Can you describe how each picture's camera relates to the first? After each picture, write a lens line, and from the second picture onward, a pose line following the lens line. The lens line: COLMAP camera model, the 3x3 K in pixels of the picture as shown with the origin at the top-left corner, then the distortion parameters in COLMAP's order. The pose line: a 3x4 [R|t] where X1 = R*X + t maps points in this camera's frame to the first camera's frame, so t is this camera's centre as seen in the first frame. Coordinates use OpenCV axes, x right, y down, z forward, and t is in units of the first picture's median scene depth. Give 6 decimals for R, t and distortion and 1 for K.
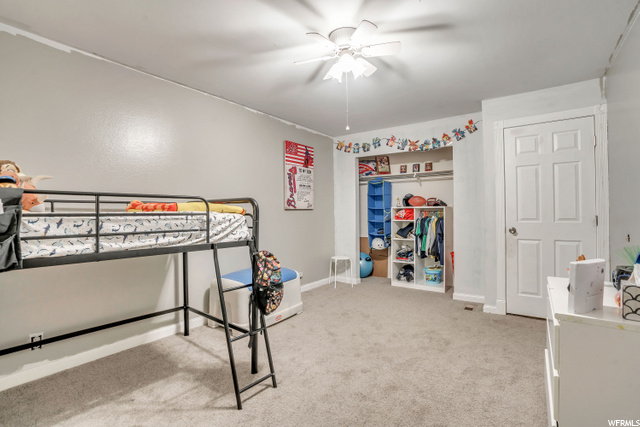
lens RADIAL K [[302.5, 0, 316.5], [0, 302.5, 212.1], [0, 0, 1]] dist [-0.048673, 0.014445]
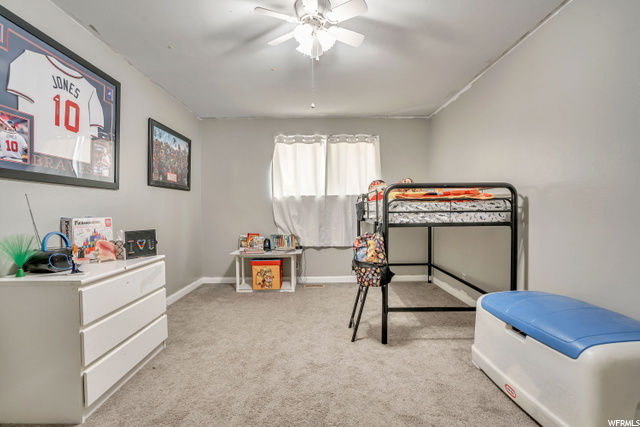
lens RADIAL K [[302.5, 0, 318.1], [0, 302.5, 212.1], [0, 0, 1]] dist [-0.048673, 0.014445]
pose [[-0.797926, 0.024933, -0.602239, 0.337742], [0.024492, 0.999660, 0.008937, 0.017470], [0.602257, -0.007620, -0.798266, 0.906150]]
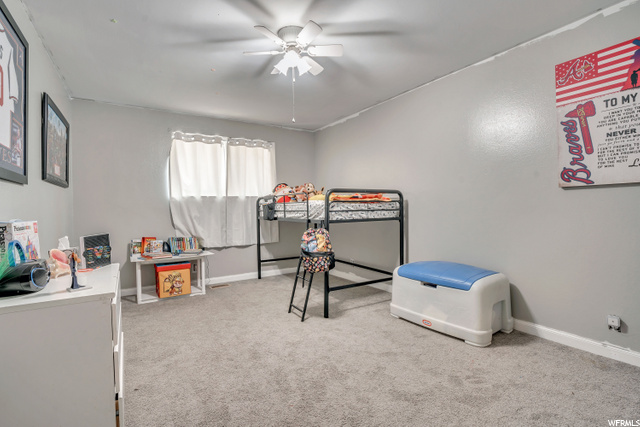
lens RADIAL K [[302.5, 0, 318.4], [0, 302.5, 212.0], [0, 0, 1]] dist [-0.048673, 0.014445]
pose [[-0.349327, 0.028821, -0.936557, 0.565538], [0.027640, 0.999409, 0.020446, 0.012571], [0.936593, -0.018744, -0.349918, 0.757085]]
